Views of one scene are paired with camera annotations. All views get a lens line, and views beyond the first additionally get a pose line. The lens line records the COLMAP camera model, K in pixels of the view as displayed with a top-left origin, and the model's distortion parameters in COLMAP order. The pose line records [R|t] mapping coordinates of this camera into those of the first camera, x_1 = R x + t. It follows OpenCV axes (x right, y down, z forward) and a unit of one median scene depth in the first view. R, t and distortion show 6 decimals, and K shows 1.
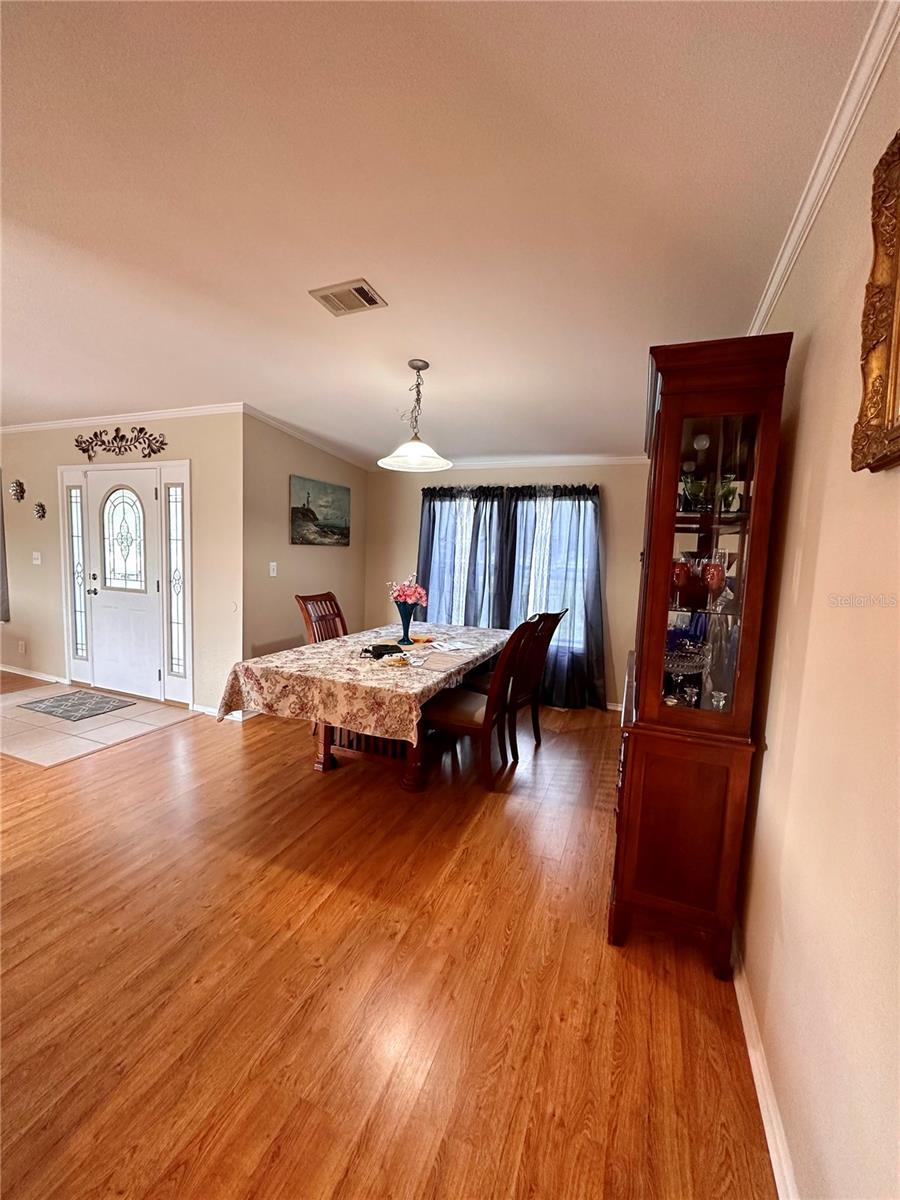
lens RADIAL K [[478.9, 0, 448.0], [0, 478.9, 596.1], [0, 0, 1]] dist [-0.000702, 0.000205]
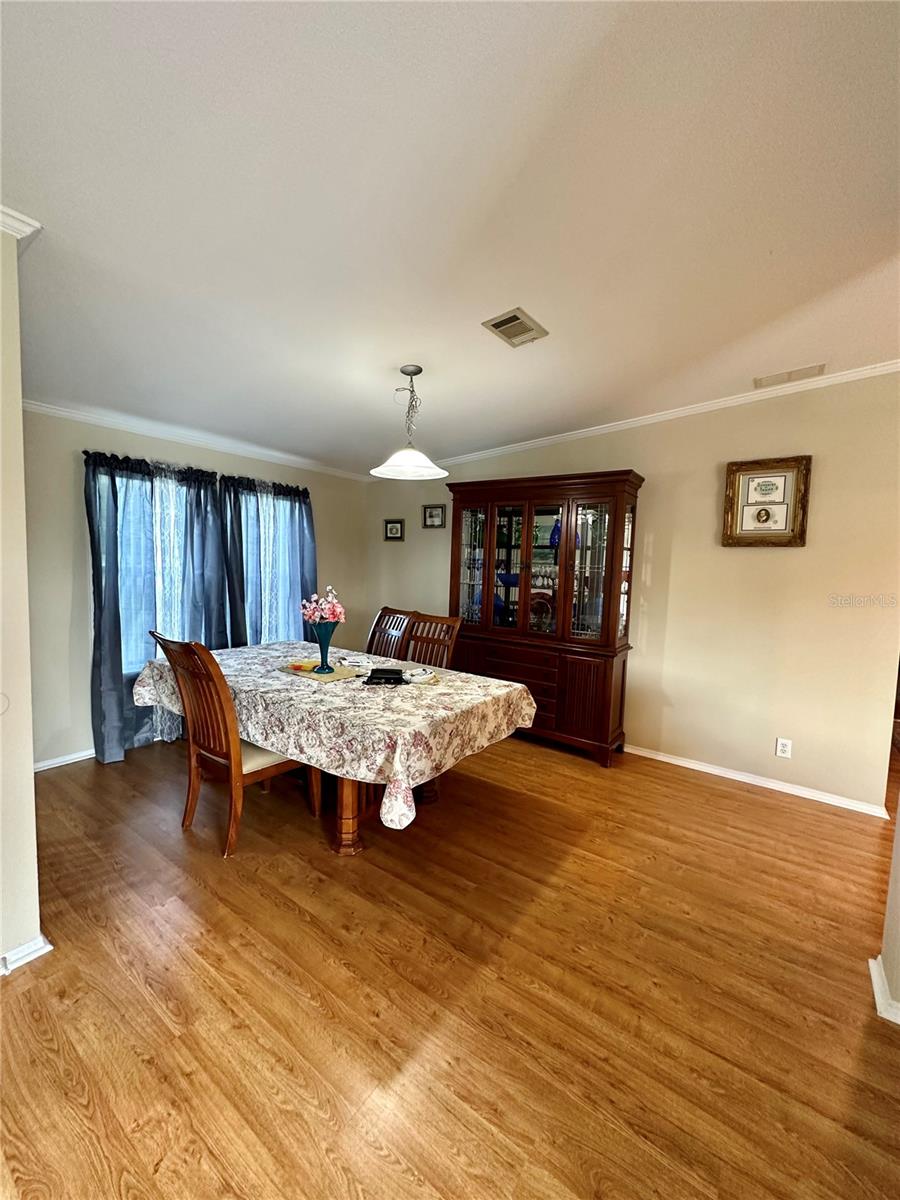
lens RADIAL K [[478.9, 0, 456.2], [0, 478.9, 599.4], [0, 0, 1]] dist [-0.000702, 0.000205]
pose [[0.226978, -0.106325, 0.968078, -1.124319], [0.064454, 0.993483, 0.094004, -0.121094], [-0.971765, 0.041059, 0.232352, 0.785146]]
